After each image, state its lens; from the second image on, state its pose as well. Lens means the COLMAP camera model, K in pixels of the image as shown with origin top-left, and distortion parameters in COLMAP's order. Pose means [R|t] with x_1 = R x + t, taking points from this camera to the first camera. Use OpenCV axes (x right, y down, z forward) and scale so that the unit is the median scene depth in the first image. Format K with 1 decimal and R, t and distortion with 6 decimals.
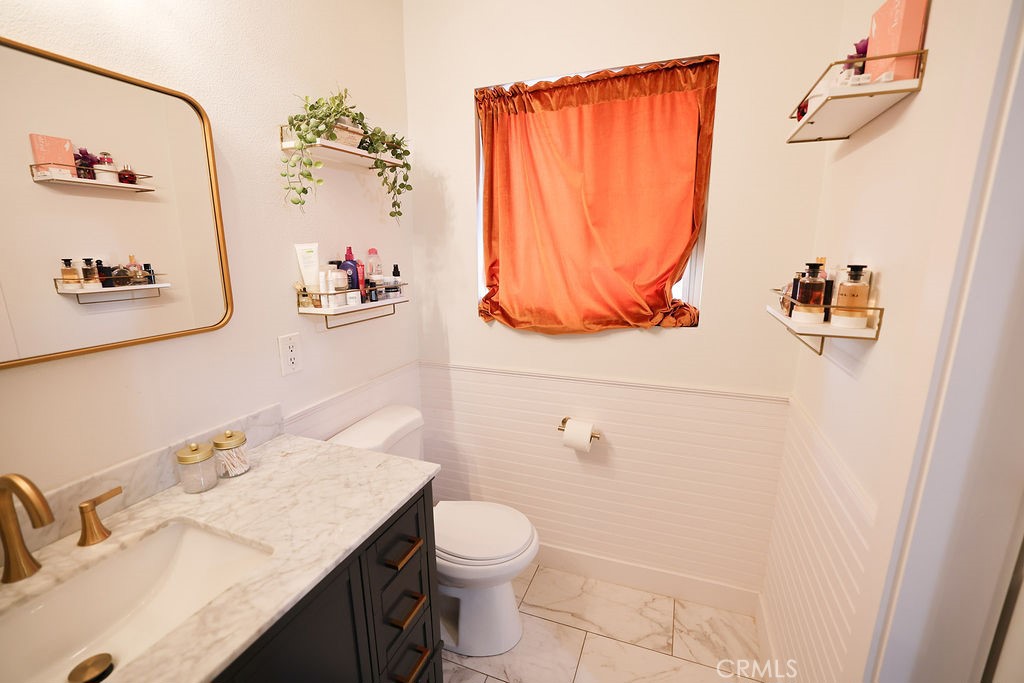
lens RADIAL K [[440.0, 0, 512.0], [0, 440.0, 341.5], [0, 0, 1]] dist [-0.012753, 0.000233]
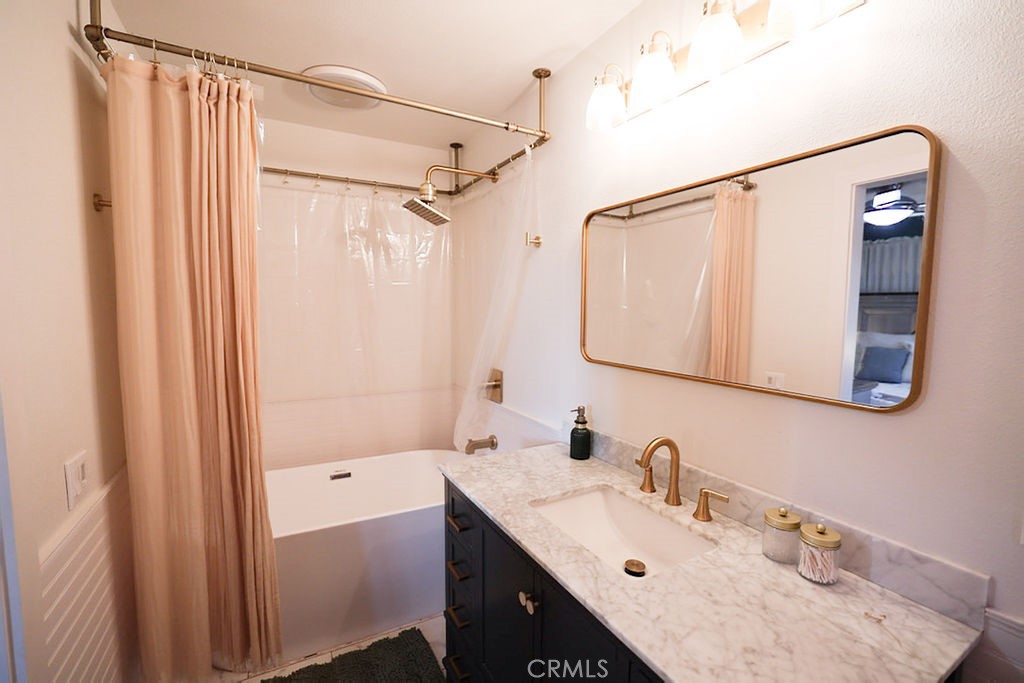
lens RADIAL K [[440.0, 0, 512.0], [0, 440.0, 341.5], [0, 0, 1]] dist [-0.012753, 0.000233]
pose [[-0.646597, 0.057440, -0.760666, 0.389656], [-0.165530, 0.962837, 0.213414, -0.241674], [0.744656, 0.263906, -0.613059, 1.118899]]
